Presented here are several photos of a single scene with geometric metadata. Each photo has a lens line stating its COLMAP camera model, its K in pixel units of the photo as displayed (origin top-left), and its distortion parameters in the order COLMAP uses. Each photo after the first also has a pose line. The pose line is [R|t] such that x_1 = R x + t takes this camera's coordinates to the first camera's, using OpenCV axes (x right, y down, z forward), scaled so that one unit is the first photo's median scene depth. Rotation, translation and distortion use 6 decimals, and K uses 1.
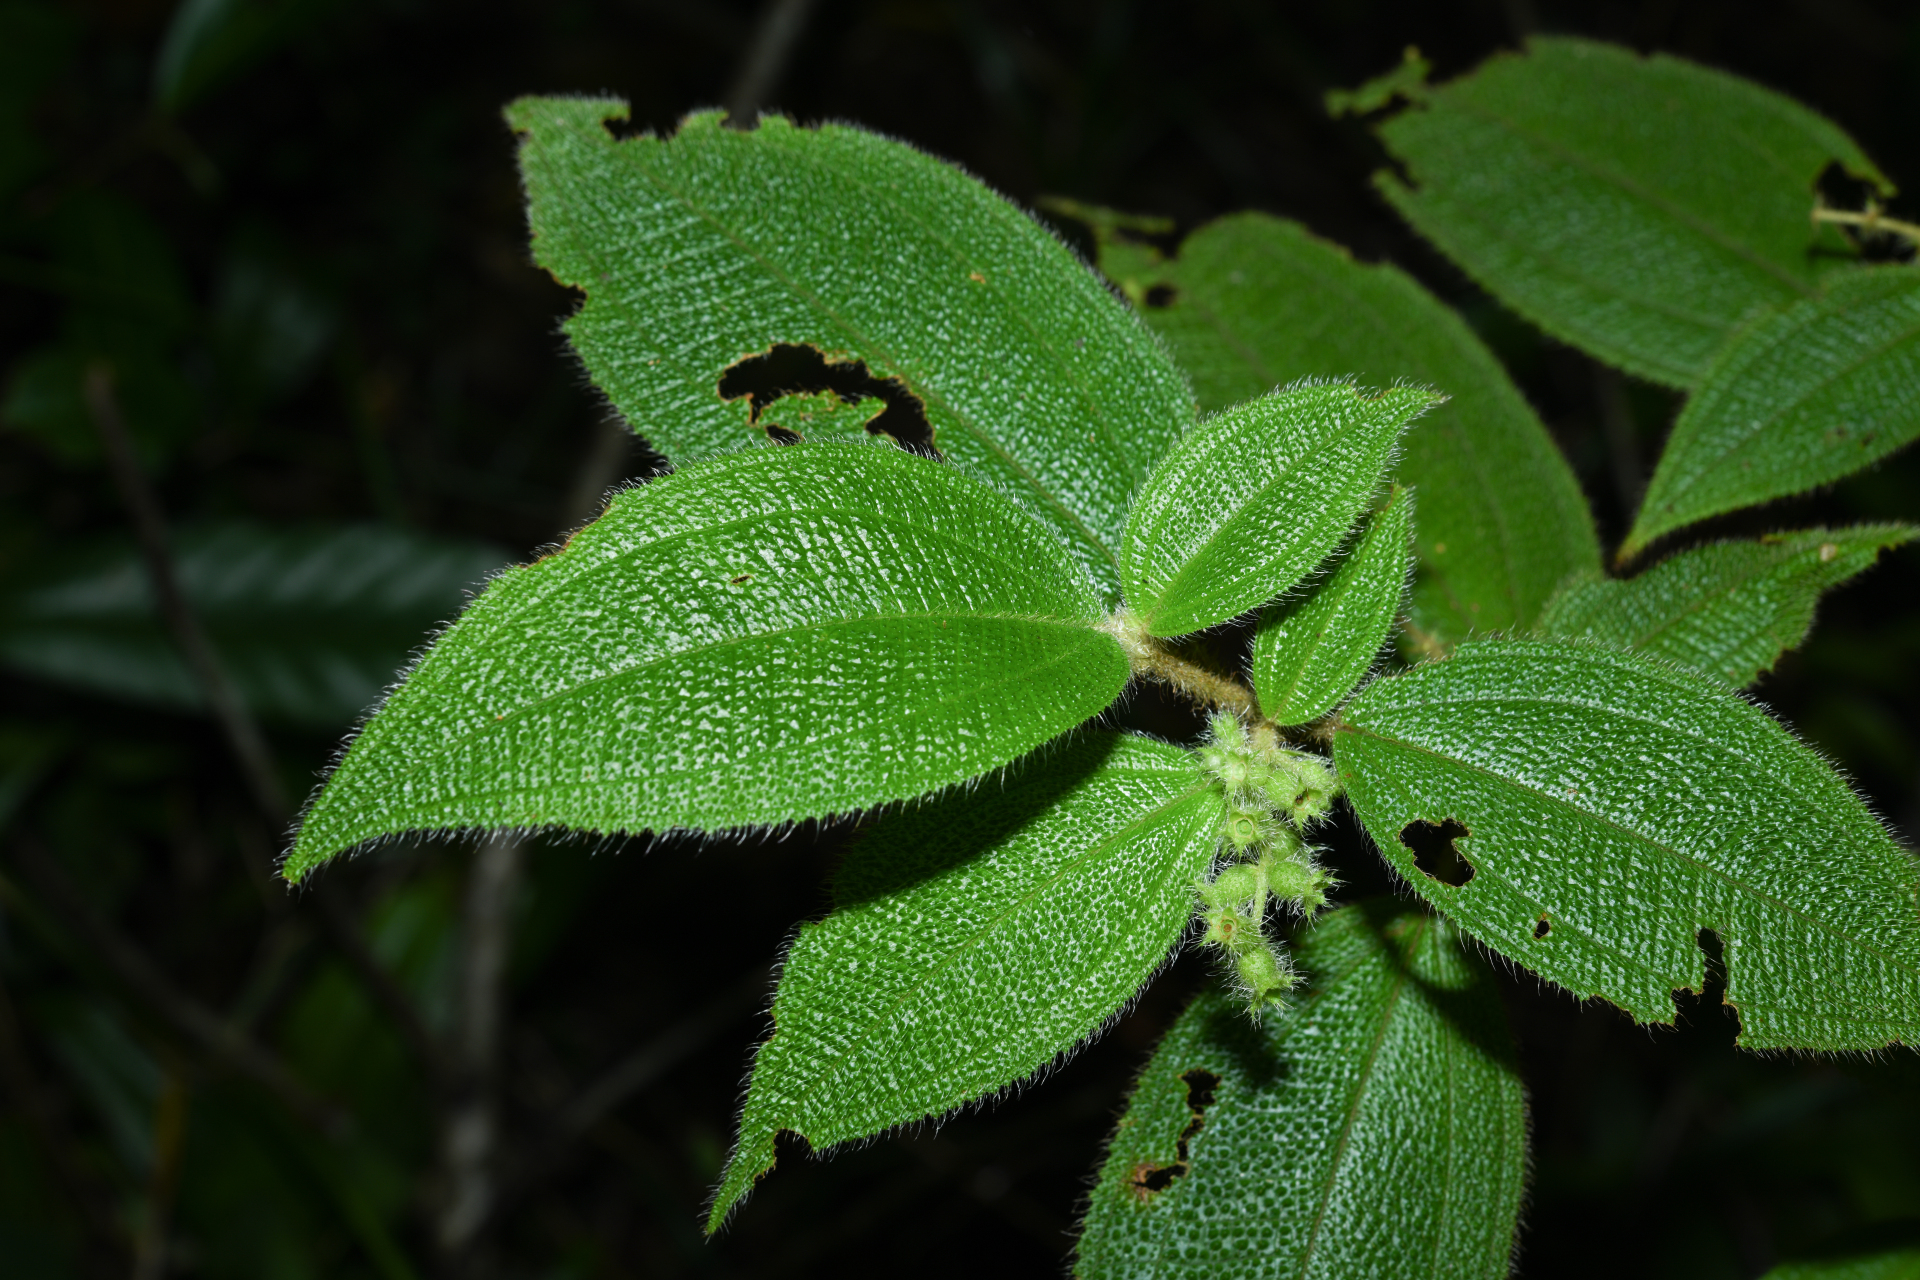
lens RADIAL K [[3238.3, 0, 950.7], [0, 3238.3, 641.4], [0, 0, 1]] dist [-0.067266, 0.000000]
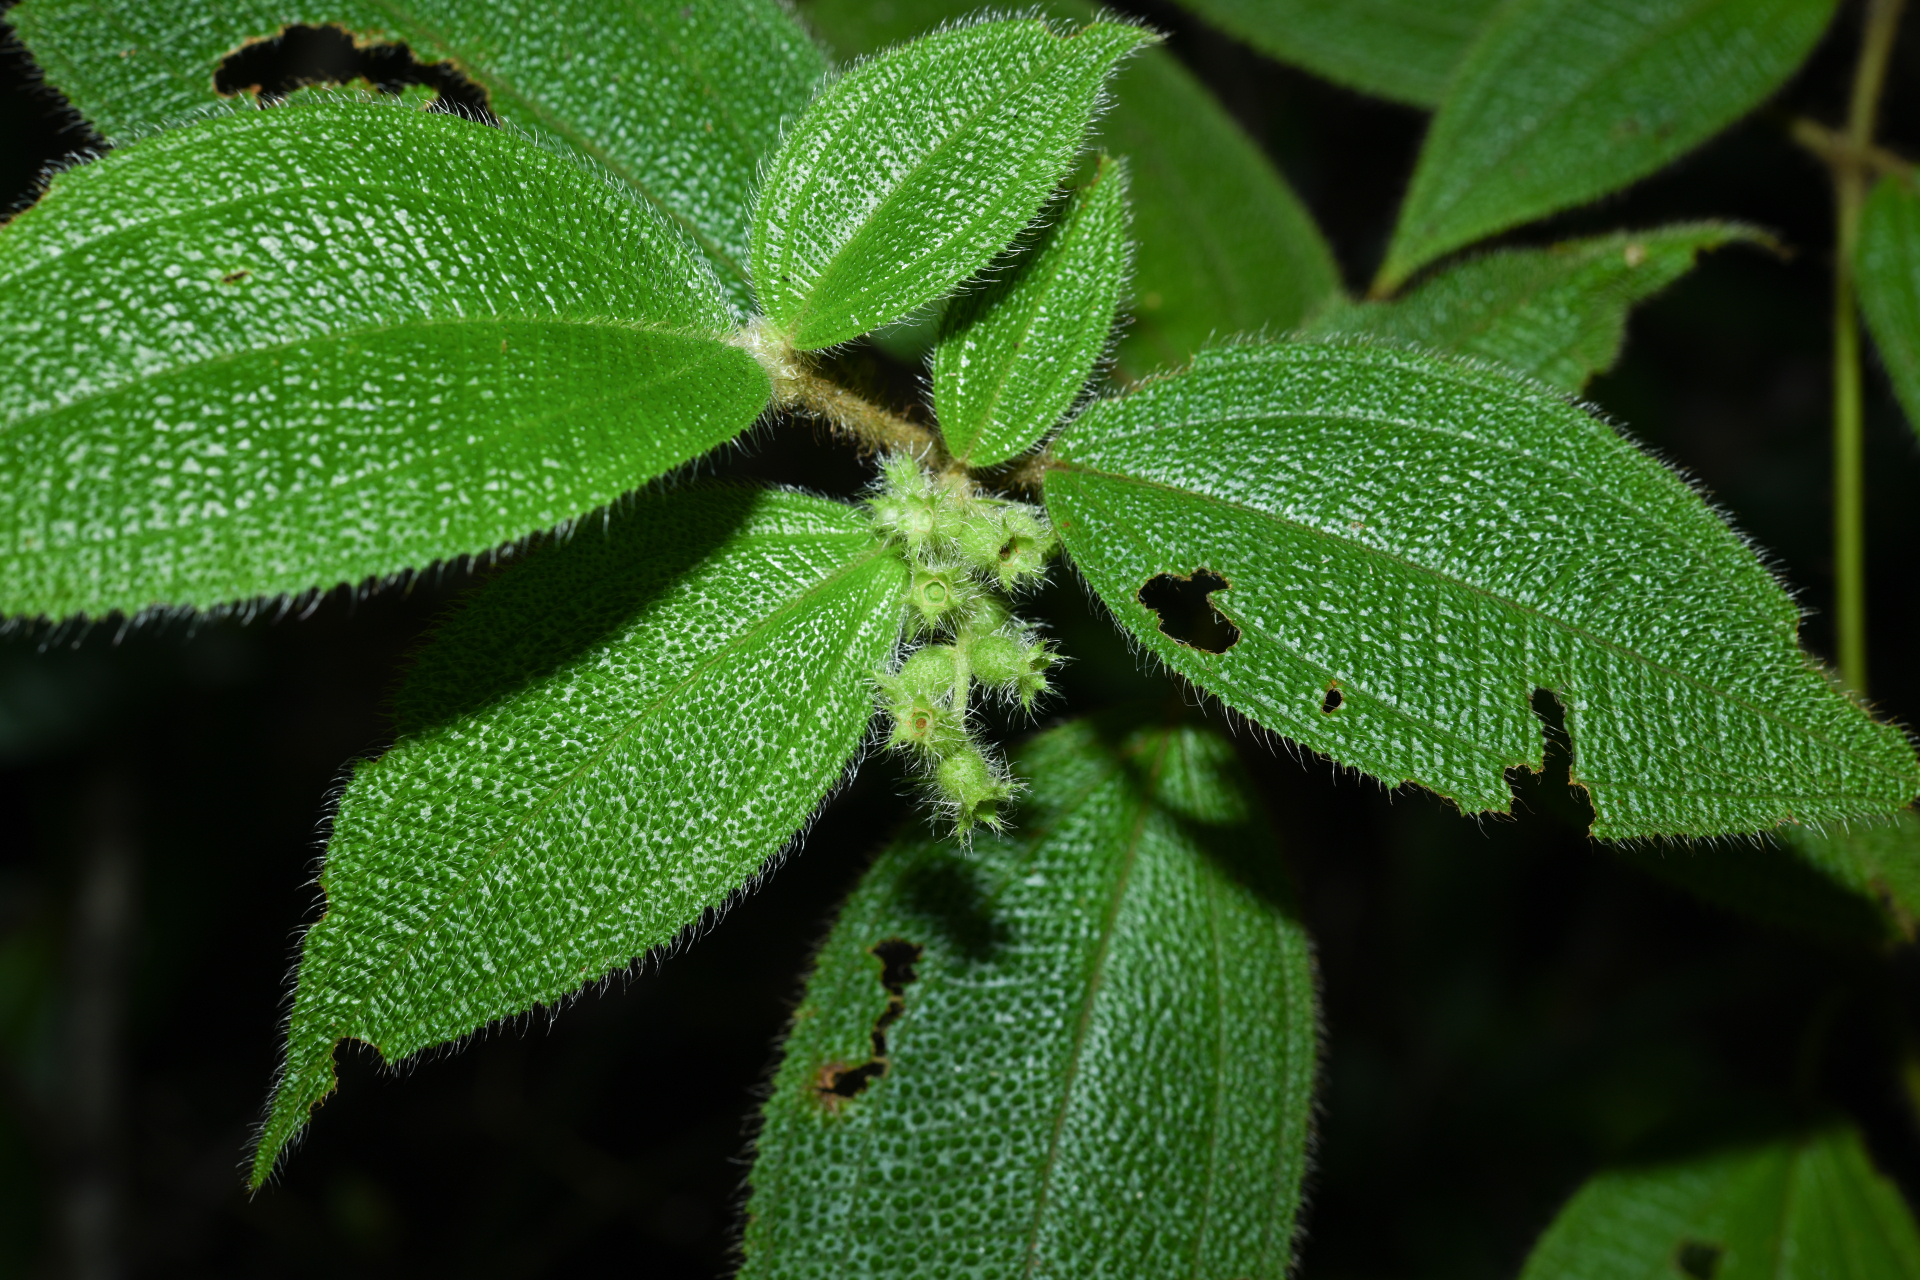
lens RADIAL K [[3238.3, 0, 974.6], [0, 3238.3, 637.6], [0, 0, 1]] dist [-0.067266, 0.000000]
pose [[0.992099, -0.056133, 0.112197, 0.013920], [0.058471, 0.998133, -0.017650, 0.079770], [-0.110997, 0.024071, 0.993529, 0.240650]]
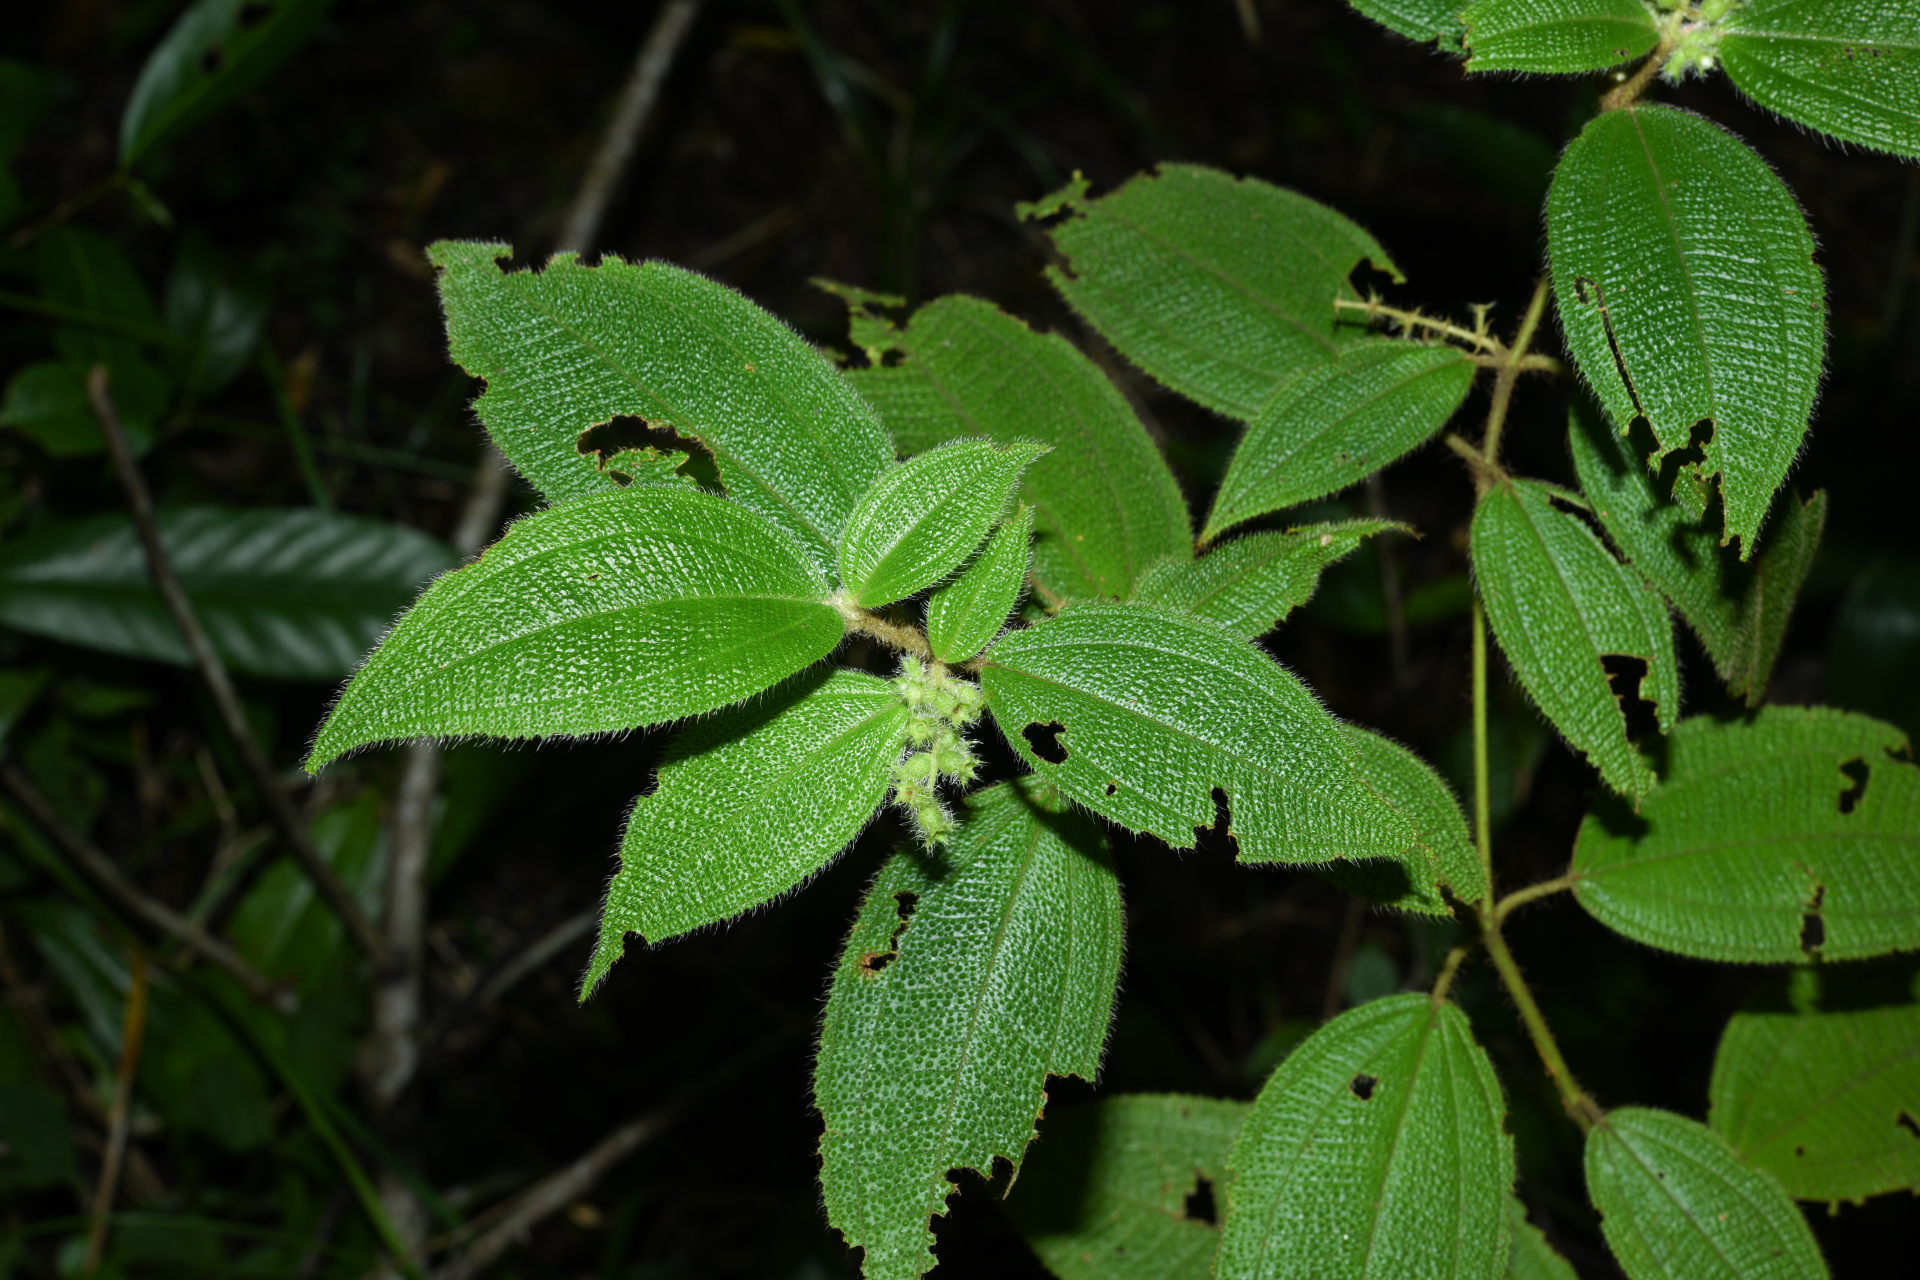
lens RADIAL K [[3238.3, 0, 998.4], [0, 3238.3, 644.1], [0, 0, 1]] dist [-0.067266, 0.000000]
pose [[0.998396, -0.018287, 0.053575, 0.043881], [0.017212, 0.999642, 0.020469, -0.014208], [-0.053930, -0.019514, 0.998354, -0.543267]]
